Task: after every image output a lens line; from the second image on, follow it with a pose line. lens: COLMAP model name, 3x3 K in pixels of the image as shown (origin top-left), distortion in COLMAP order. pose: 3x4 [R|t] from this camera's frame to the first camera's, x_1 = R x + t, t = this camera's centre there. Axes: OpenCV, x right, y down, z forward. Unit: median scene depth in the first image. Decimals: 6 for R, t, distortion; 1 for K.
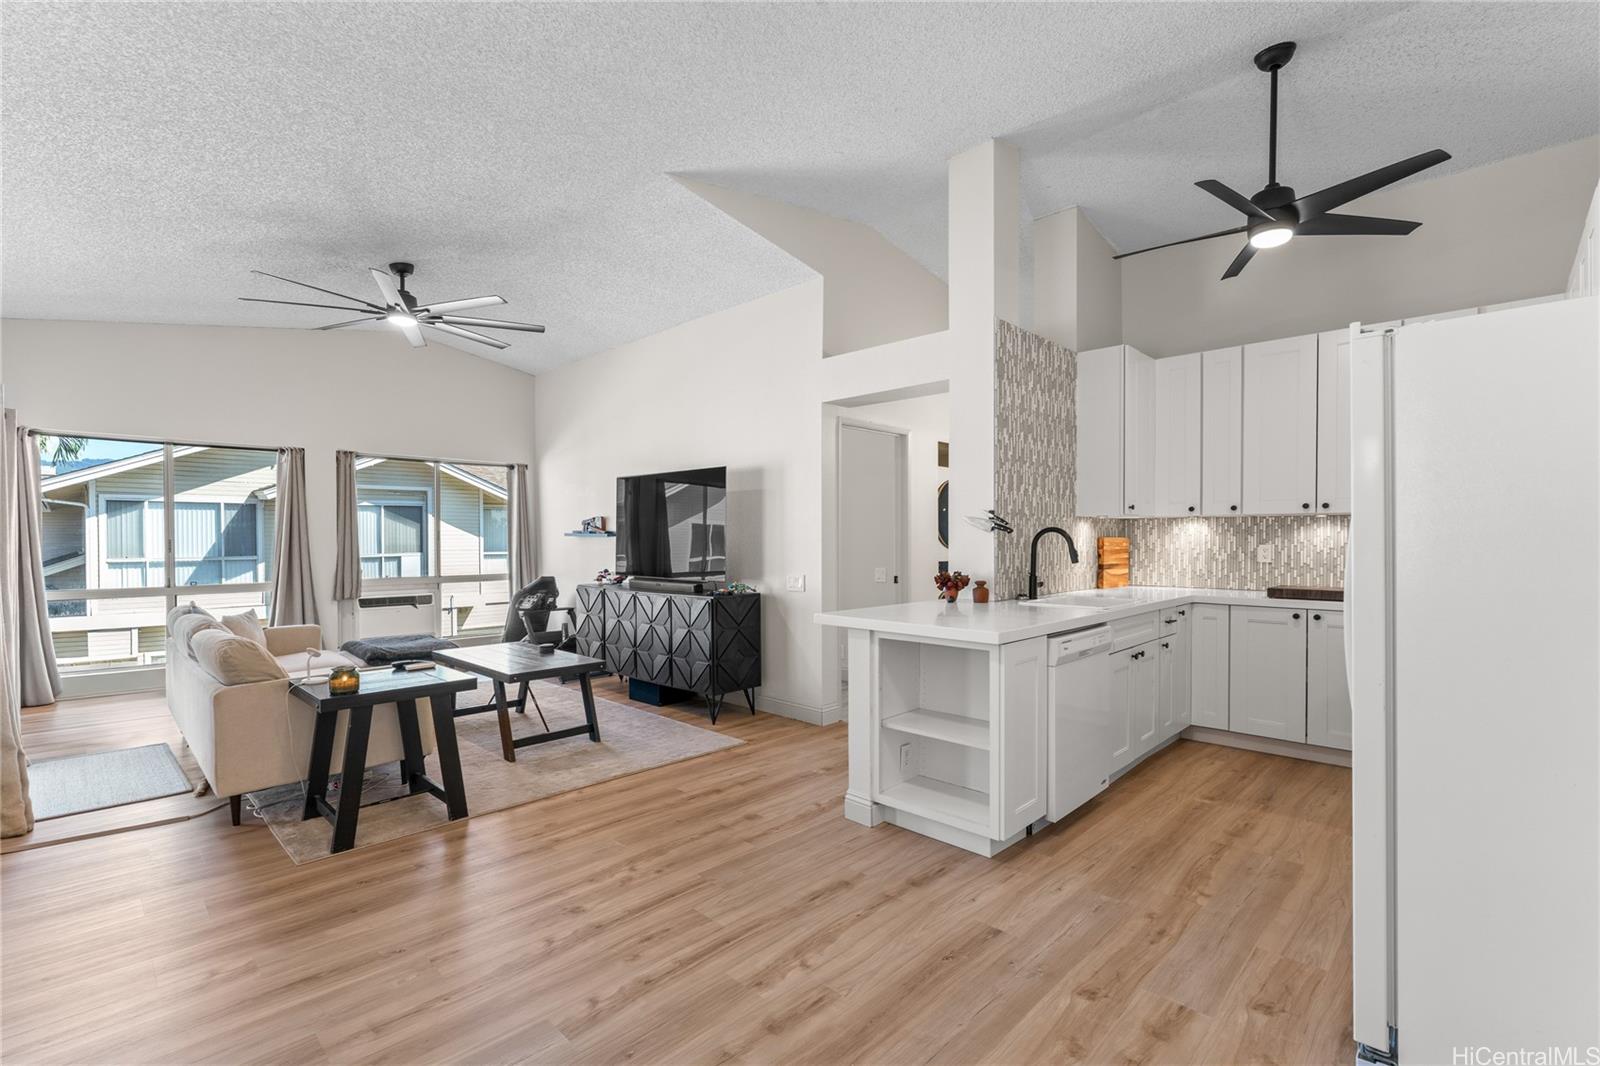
lens RADIAL K [[722.6, 0, 800.0], [0, 722.6, 533.0], [0, 0, 1]] dist [-0.000022, -0.000038]
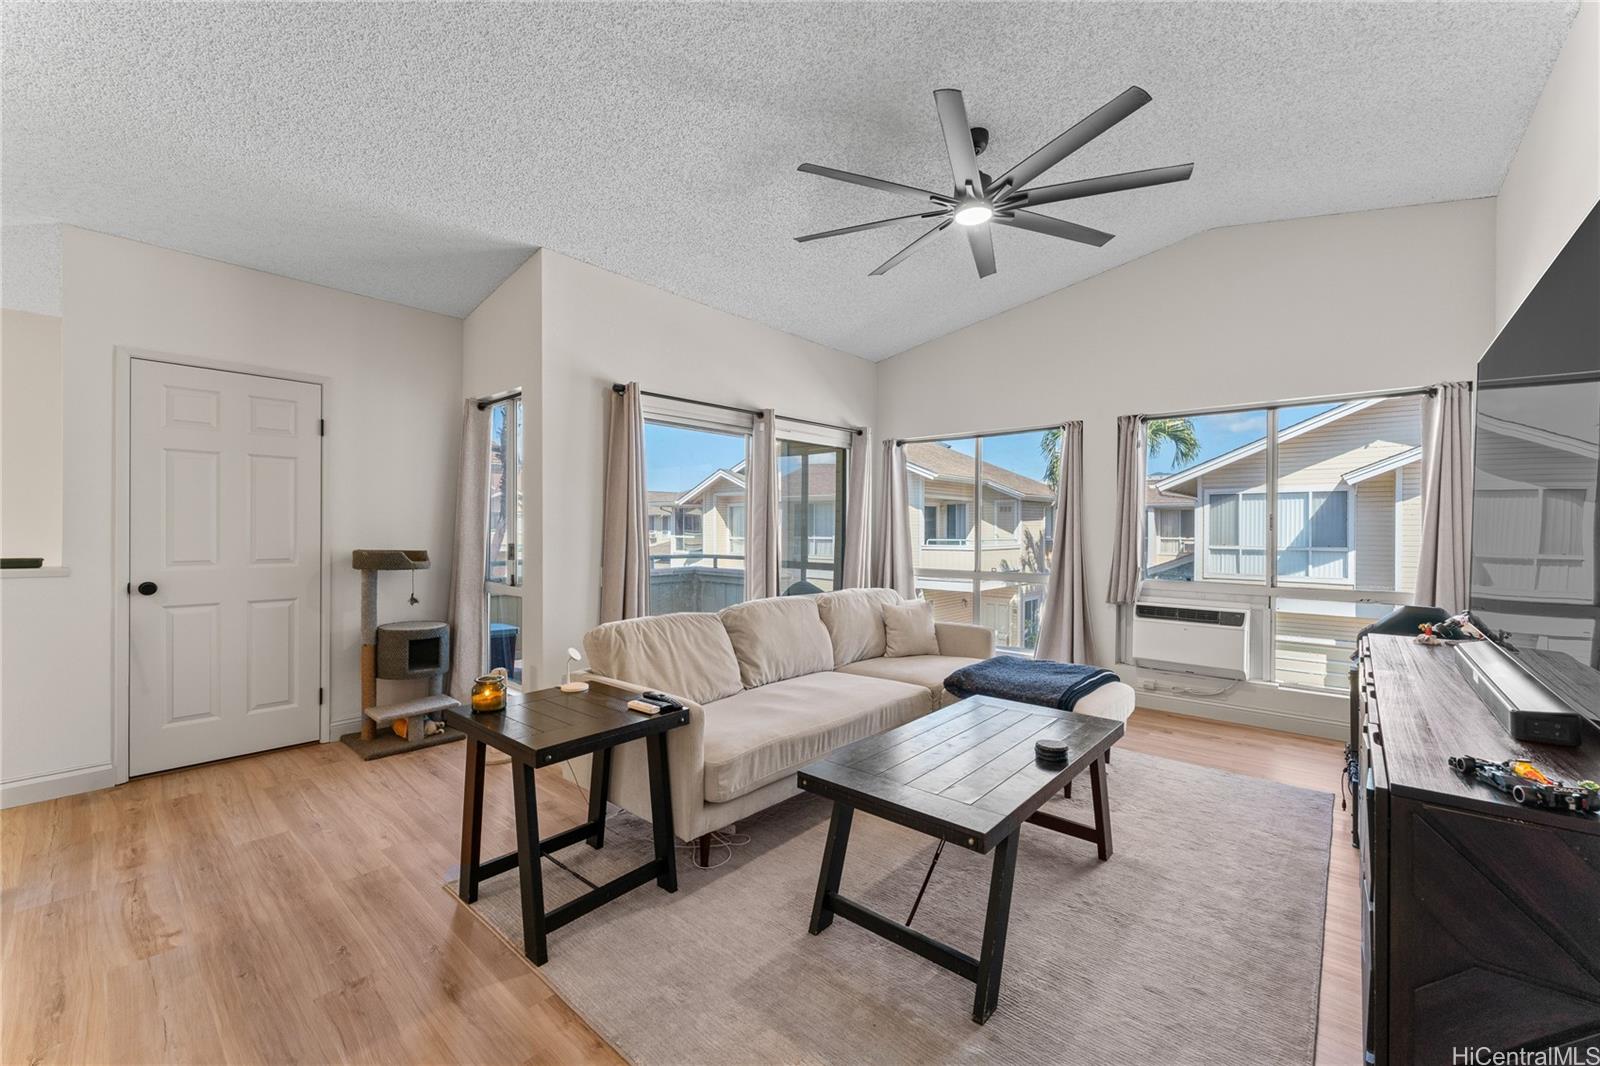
lens RADIAL K [[640.1, 0, 800.0], [0, 640.1, 533.0], [0, 0, 1]] dist [0.000575, 0.000025]
pose [[0.051114, 0.010893, -0.998633, 0.025646], [0.002466, 0.999936, 0.011033, 0.003029], [0.998690, -0.003026, 0.051083, 0.304900]]
